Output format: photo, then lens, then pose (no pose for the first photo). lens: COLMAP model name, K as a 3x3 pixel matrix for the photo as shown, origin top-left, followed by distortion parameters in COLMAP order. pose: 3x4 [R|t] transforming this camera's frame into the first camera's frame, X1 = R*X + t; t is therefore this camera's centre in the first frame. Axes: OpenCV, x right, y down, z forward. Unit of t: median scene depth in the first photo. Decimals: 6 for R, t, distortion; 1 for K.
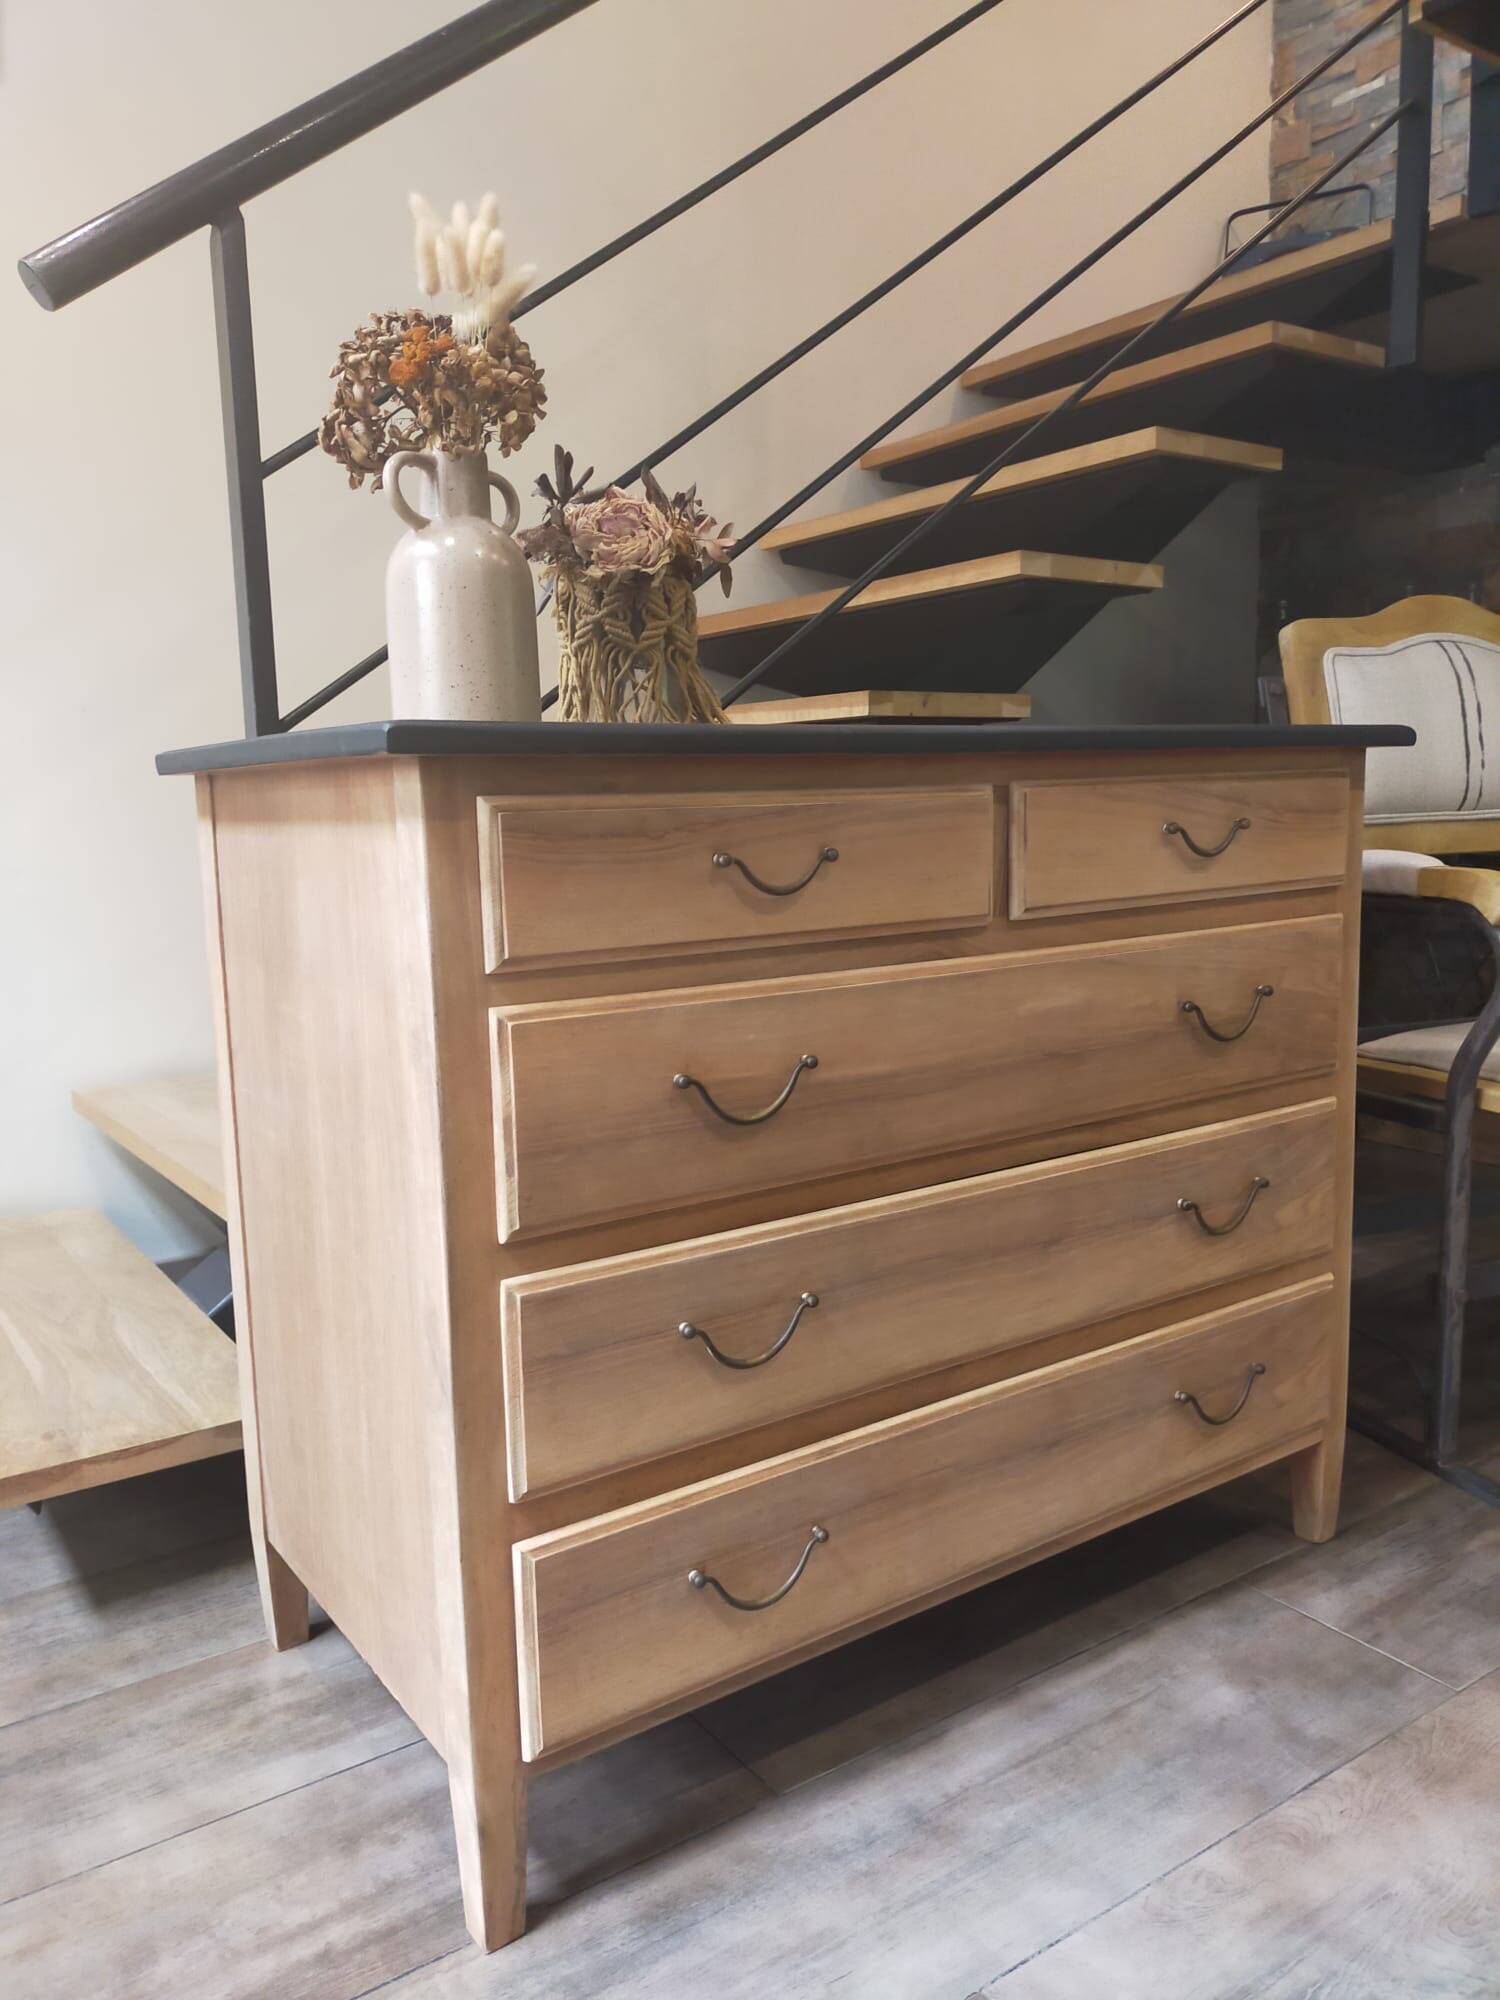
lens RADIAL K [[1544.0, 0, 764.8], [0, 1544.0, 1012.1], [0, 0, 1]] dist [0.041508, -0.045230]
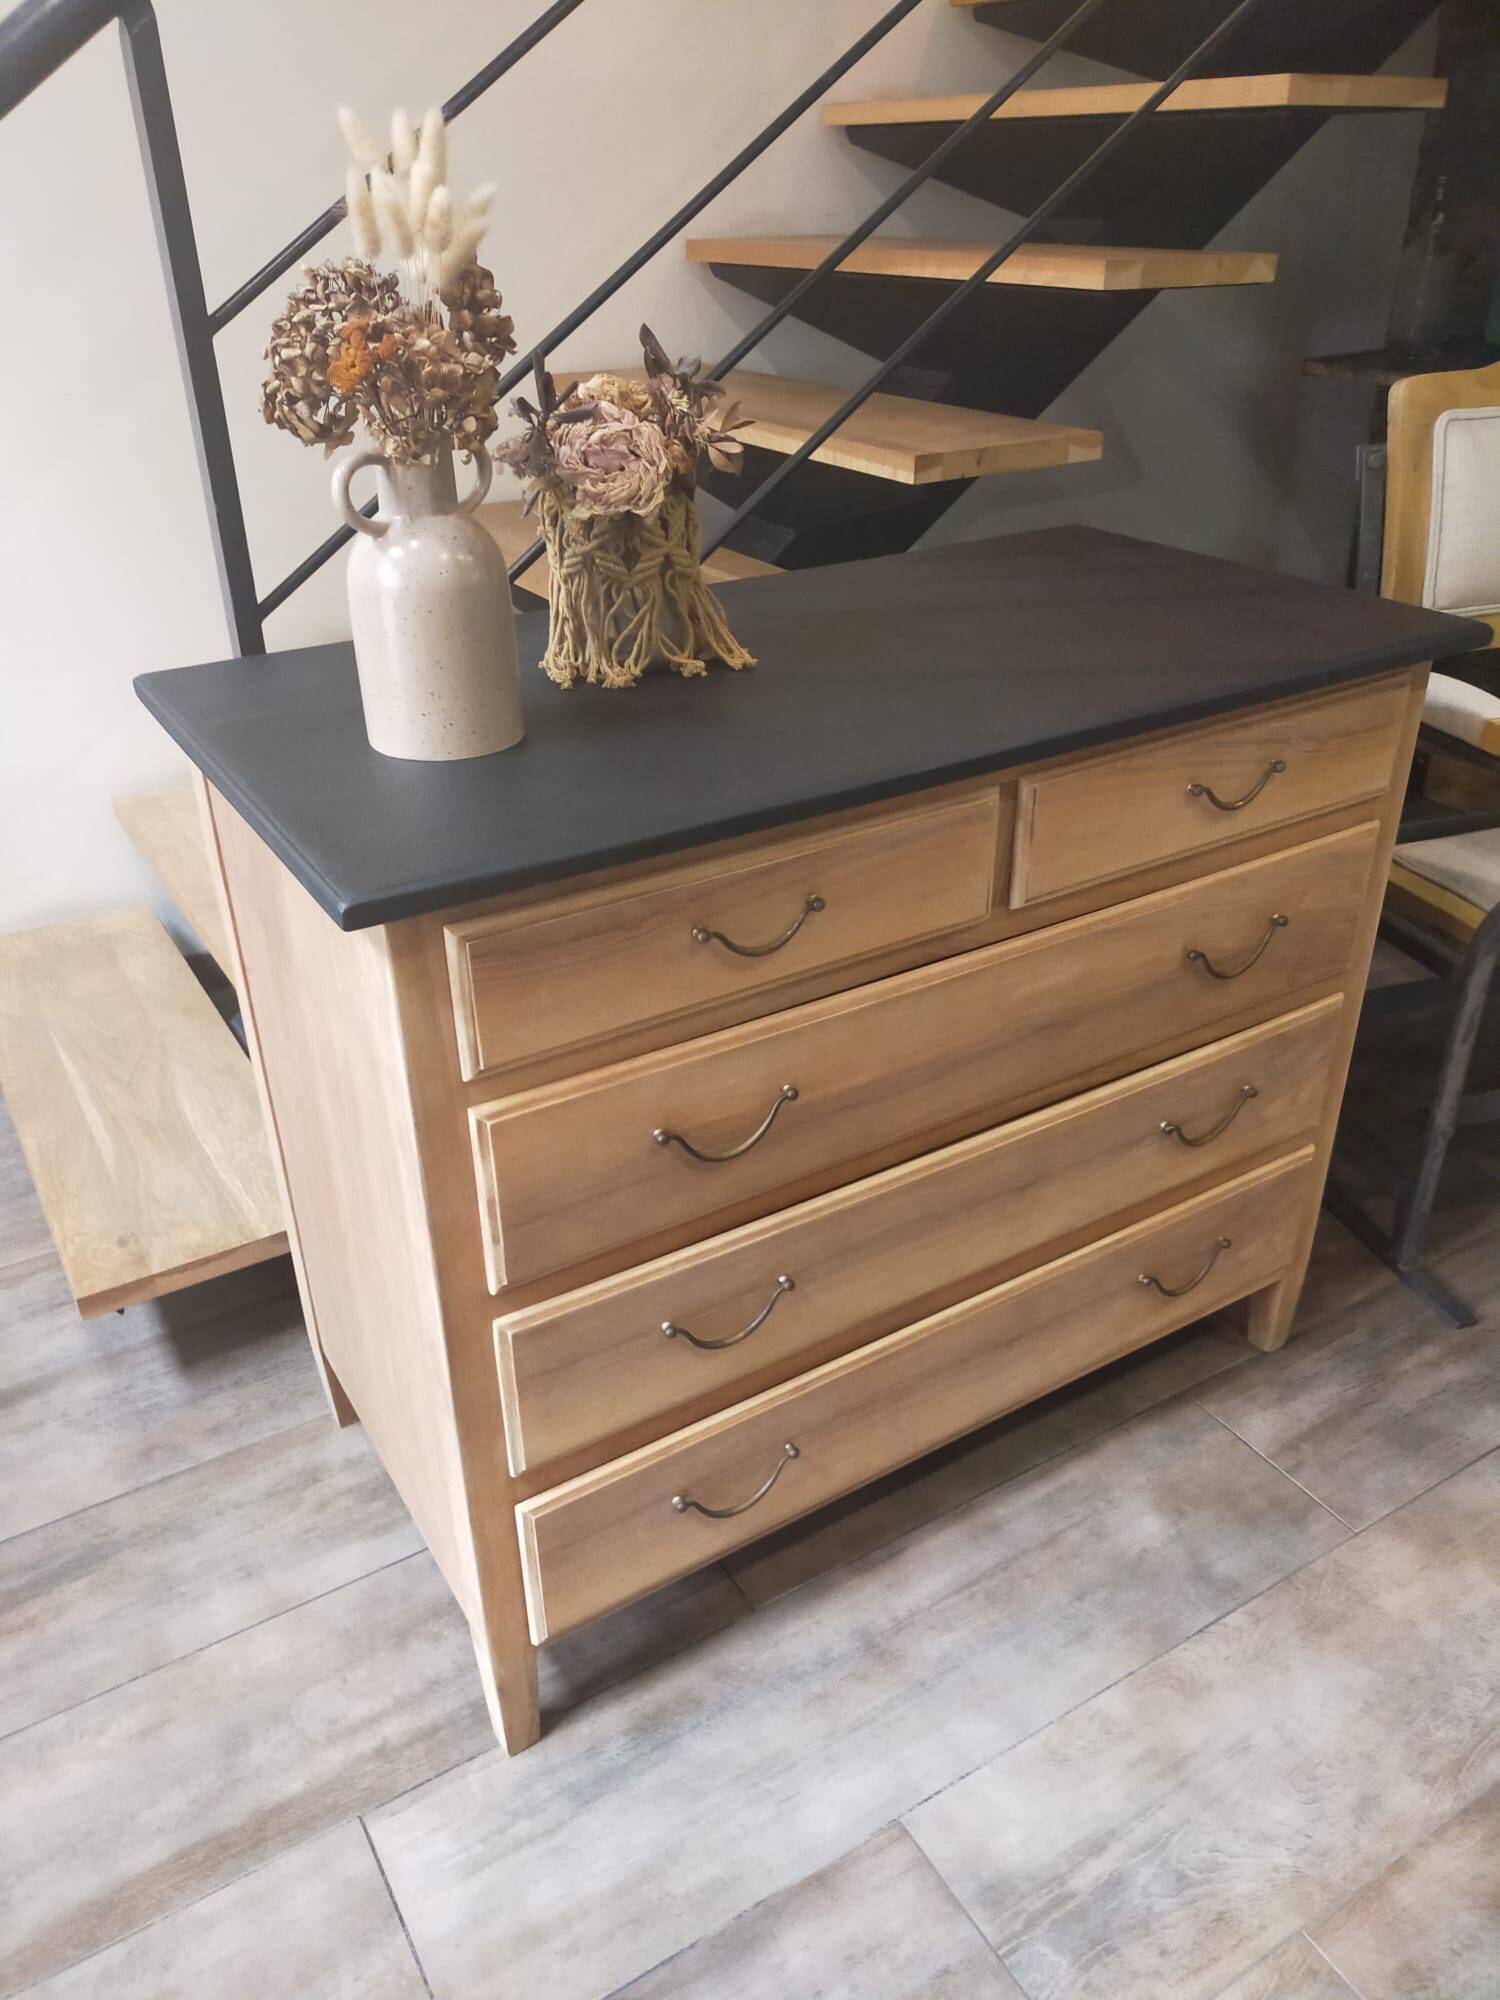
lens RADIAL K [[1544.0, 0, 770.3], [0, 1544.0, 1029.2], [0, 0, 1]] dist [0.041508, -0.045230]
pose [[0.998415, 0.039592, -0.040002, 0.048376], [-0.022054, 0.929117, 0.369128, -0.338936], [0.051781, -0.367660, 0.928517, 0.054349]]
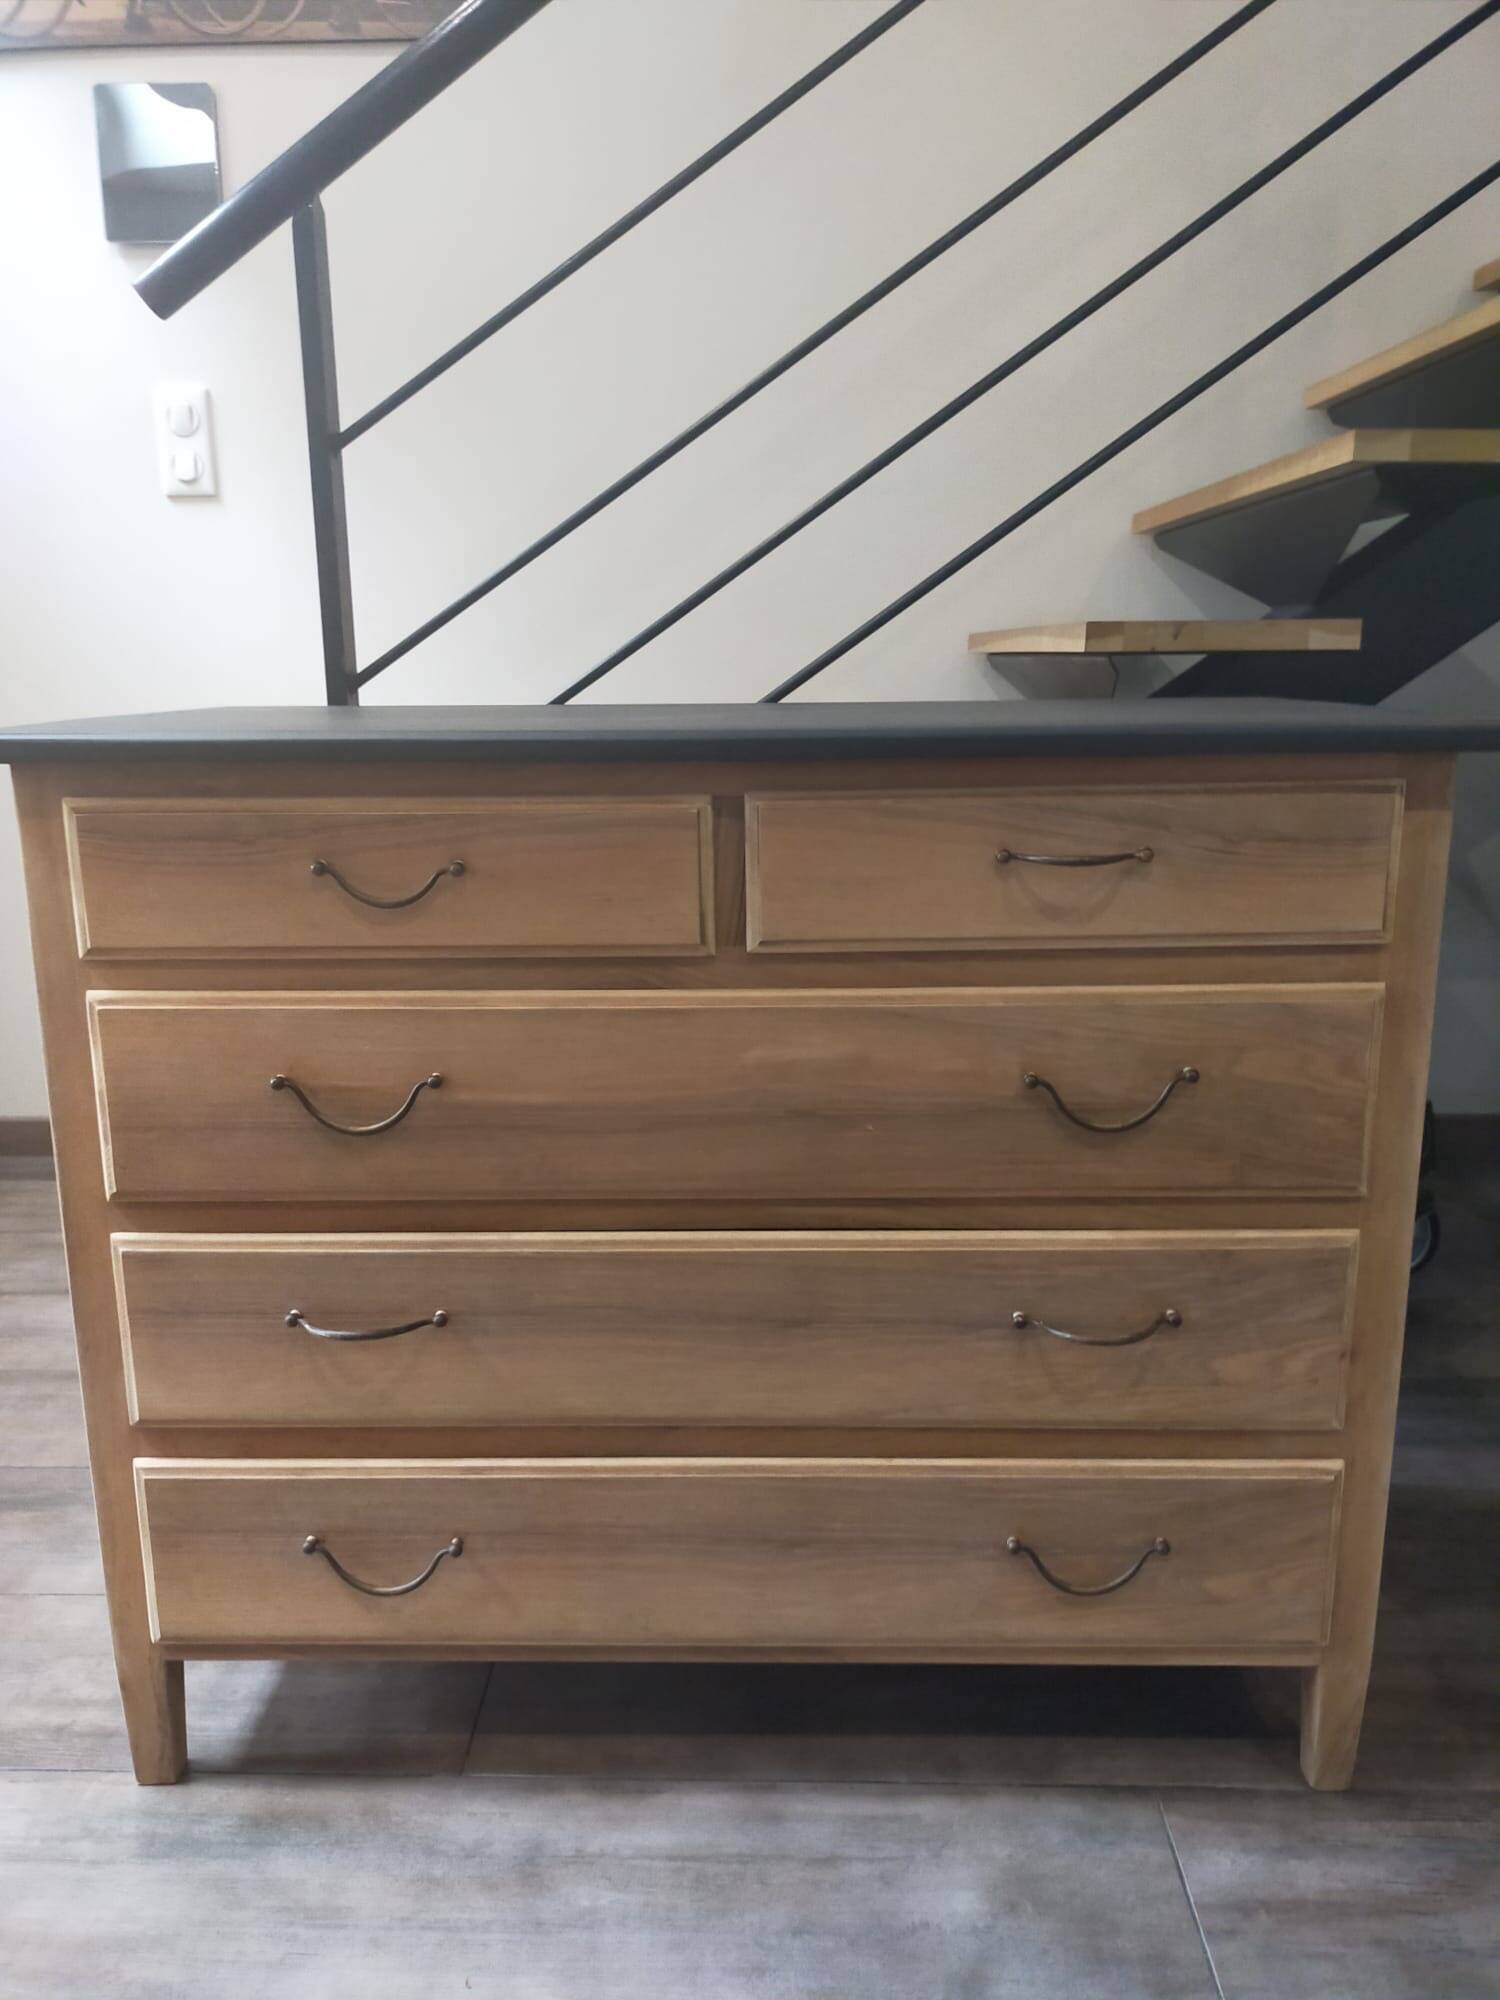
lens RADIAL K [[1544.0, 0, 741.1], [0, 1544.0, 1018.5], [0, 0, 1]] dist [0.041508, -0.045230]
pose [[0.800578, 0.154852, -0.578874, 0.643898], [-0.094680, 0.986587, 0.132976, -0.133827], [0.591701, -0.051650, 0.804501, 0.299969]]
